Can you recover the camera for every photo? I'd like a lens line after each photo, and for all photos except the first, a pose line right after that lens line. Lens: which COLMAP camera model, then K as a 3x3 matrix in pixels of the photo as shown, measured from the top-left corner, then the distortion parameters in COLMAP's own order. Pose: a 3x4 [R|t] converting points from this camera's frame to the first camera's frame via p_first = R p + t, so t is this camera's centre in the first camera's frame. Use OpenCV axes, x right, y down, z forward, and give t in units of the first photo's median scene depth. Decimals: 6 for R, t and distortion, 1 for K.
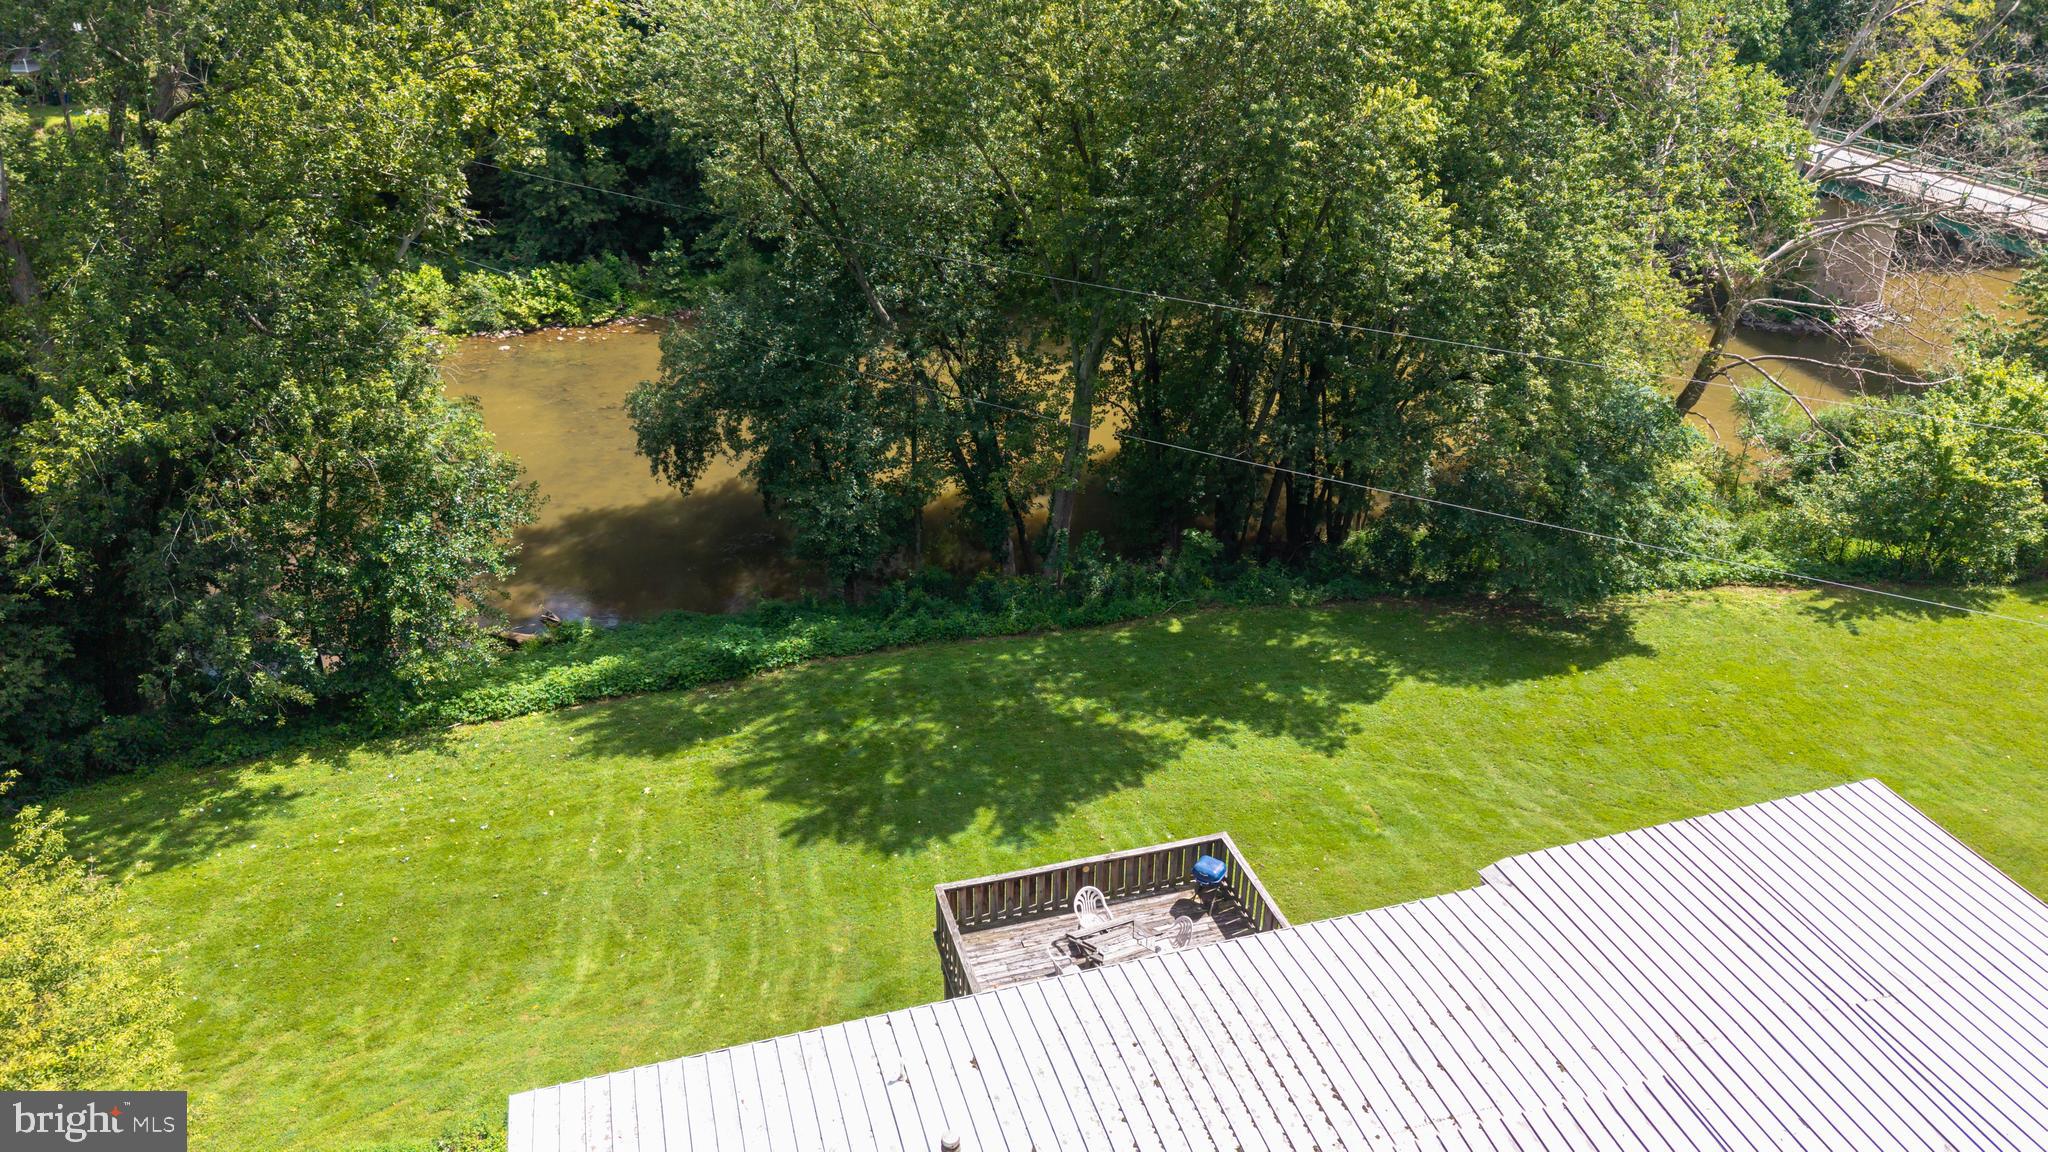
lens RADIAL K [[1334.5, 0, 1015.5], [0, 1334.5, 587.7], [0, 0, 1]] dist [0.005857, 0.002731]
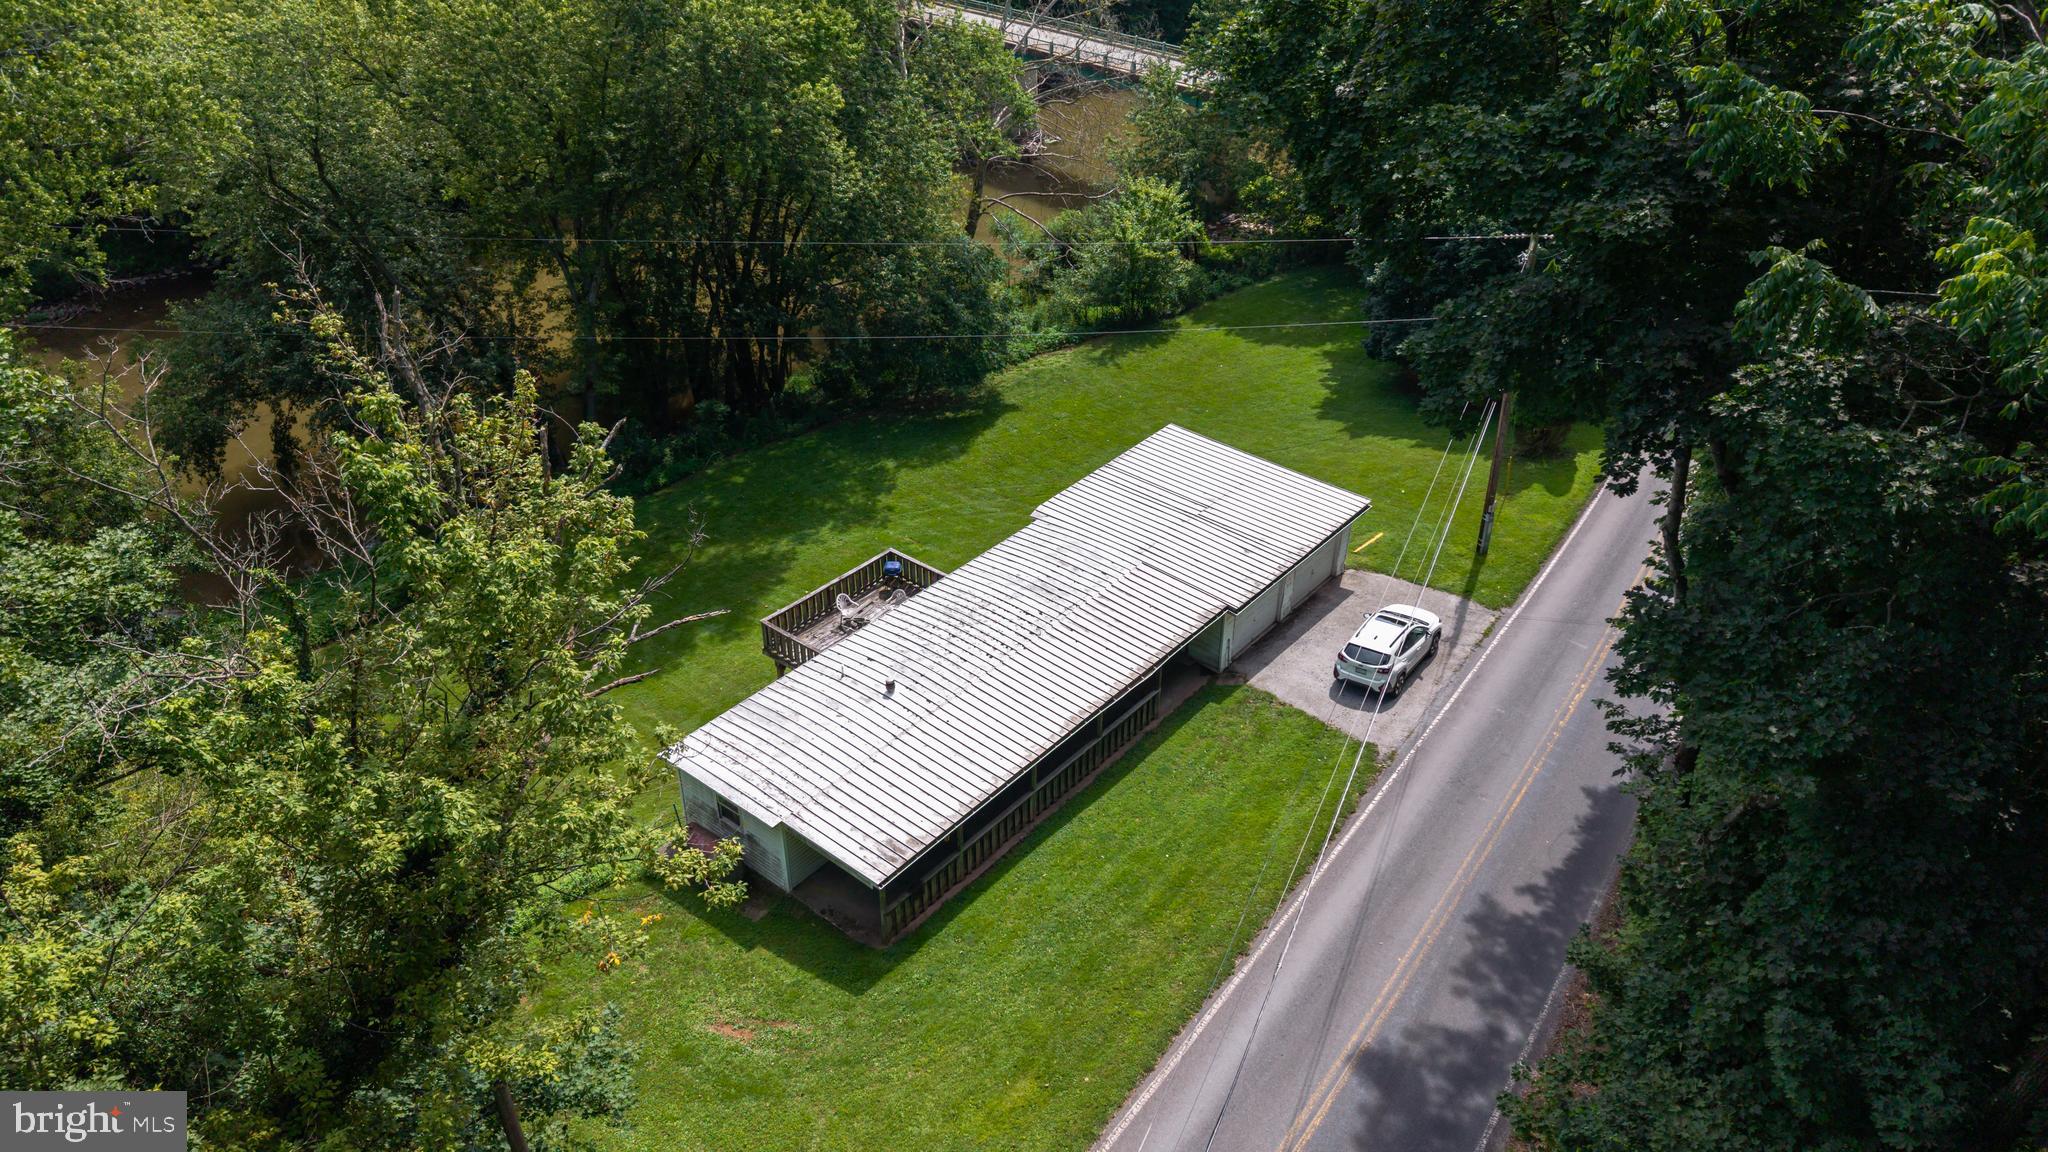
lens RADIAL K [[1334.5, 0, 1029.8], [0, 1334.5, 574.1], [0, 0, 1]] dist [0.005857, 0.002731]
pose [[0.826369, -0.302147, 0.475206, -0.291789], [0.258243, 0.953235, 0.157012, -0.006421], [-0.500424, -0.007031, 0.865752, -0.331737]]
